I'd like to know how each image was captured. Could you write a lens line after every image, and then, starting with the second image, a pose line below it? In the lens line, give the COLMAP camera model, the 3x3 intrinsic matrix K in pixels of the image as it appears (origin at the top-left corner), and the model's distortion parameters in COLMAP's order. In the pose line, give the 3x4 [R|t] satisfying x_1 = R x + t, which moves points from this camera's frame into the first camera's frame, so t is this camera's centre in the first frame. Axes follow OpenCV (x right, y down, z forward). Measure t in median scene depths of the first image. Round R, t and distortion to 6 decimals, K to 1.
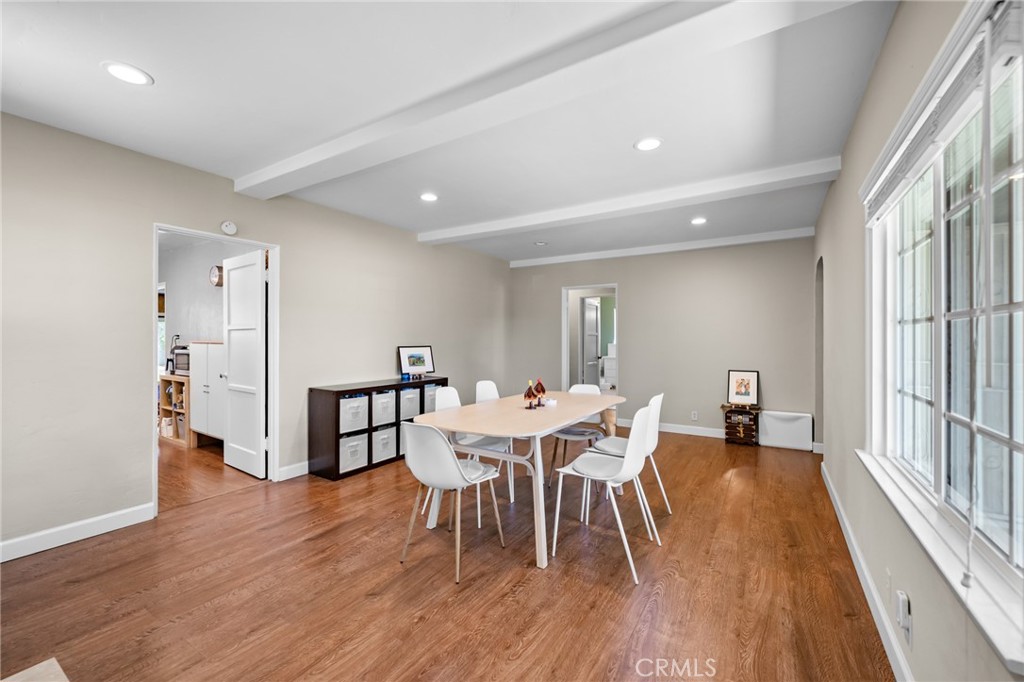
lens RADIAL K [[418.2, 0, 510.4], [0, 418.2, 330.2], [0, 0, 1]] dist [-0.002292, -0.000419]
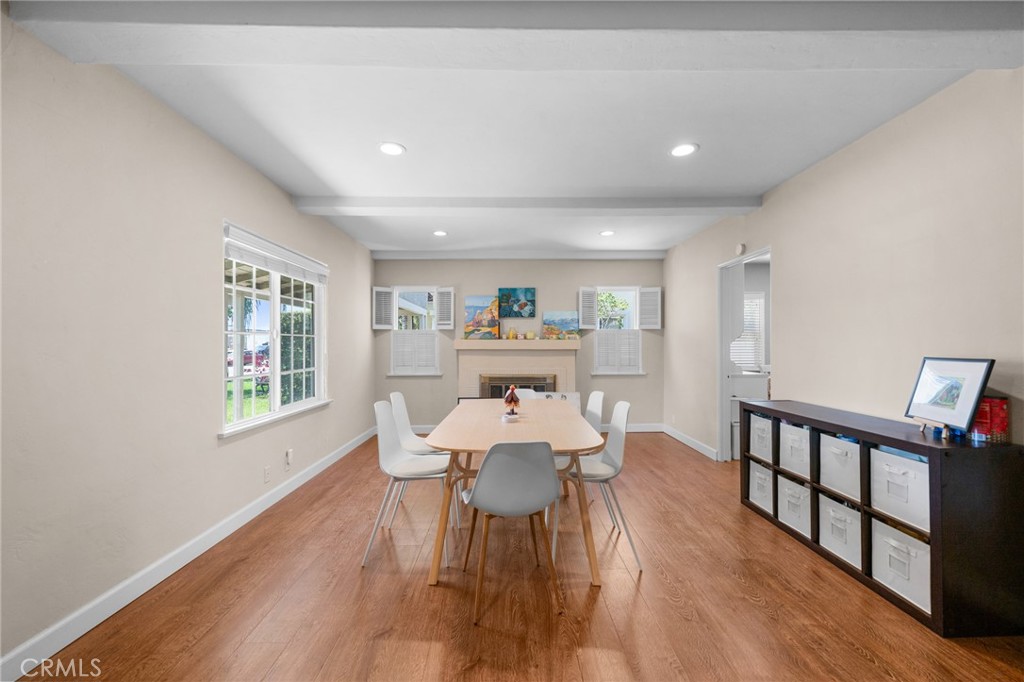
lens RADIAL K [[416.6, 0, 515.0], [0, 416.6, 340.1], [0, 0, 1]] dist [0.000070, -0.000093]
pose [[-0.833615, -0.005535, -0.552318, 0.563567], [0.011480, 0.999560, -0.027343, 0.040787], [0.552227, -0.029134, -0.833185, 1.767790]]
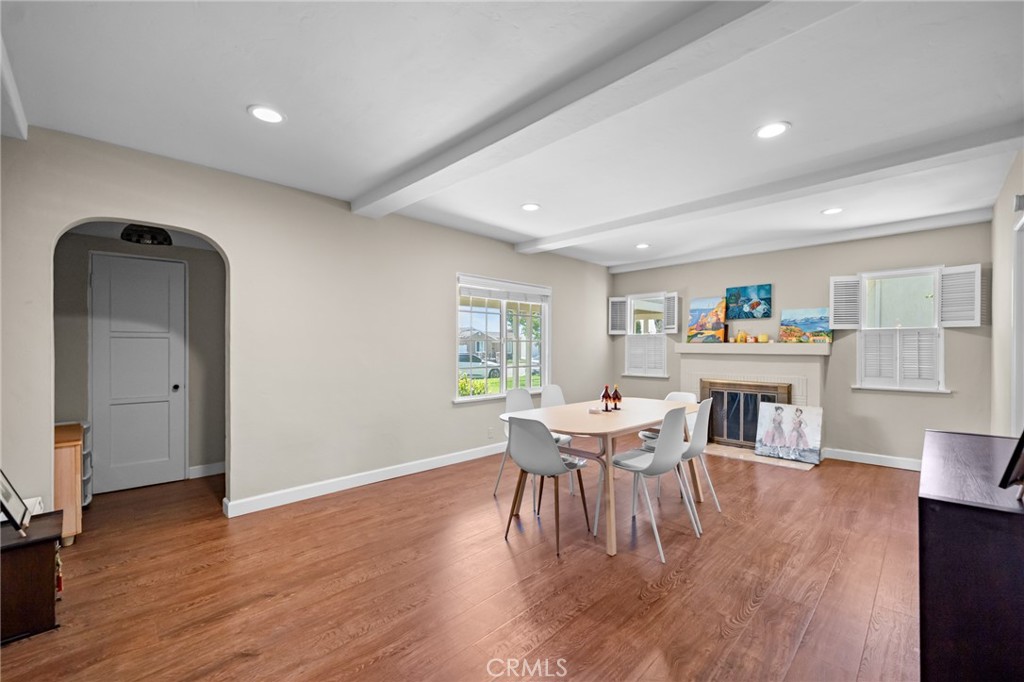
lens RADIAL K [[425.0, 0, 519.4], [0, 425.0, 342.9], [0, 0, 1]] dist [-0.000129, -0.000147]
pose [[-0.977537, -0.000955, 0.210761, 0.059379], [-0.007085, 0.999573, -0.028335, 0.042831], [-0.210644, -0.029192, -0.977127, 2.113134]]
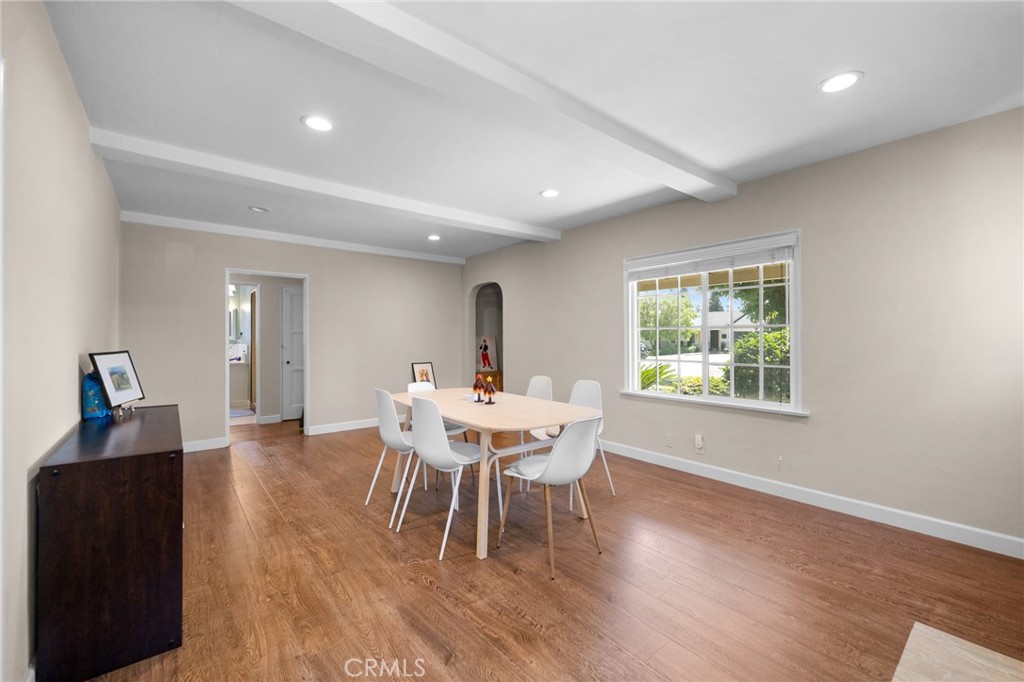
lens RADIAL K [[418.2, 0, 510.4], [0, 418.2, 330.2], [0, 0, 1]] dist [-0.002292, -0.000419]
pose [[0.320442, 0.013685, 0.947169, -0.887781], [-0.014755, 0.999846, -0.009454, 0.015392], [-0.947153, -0.010946, 0.320595, 0.610285]]
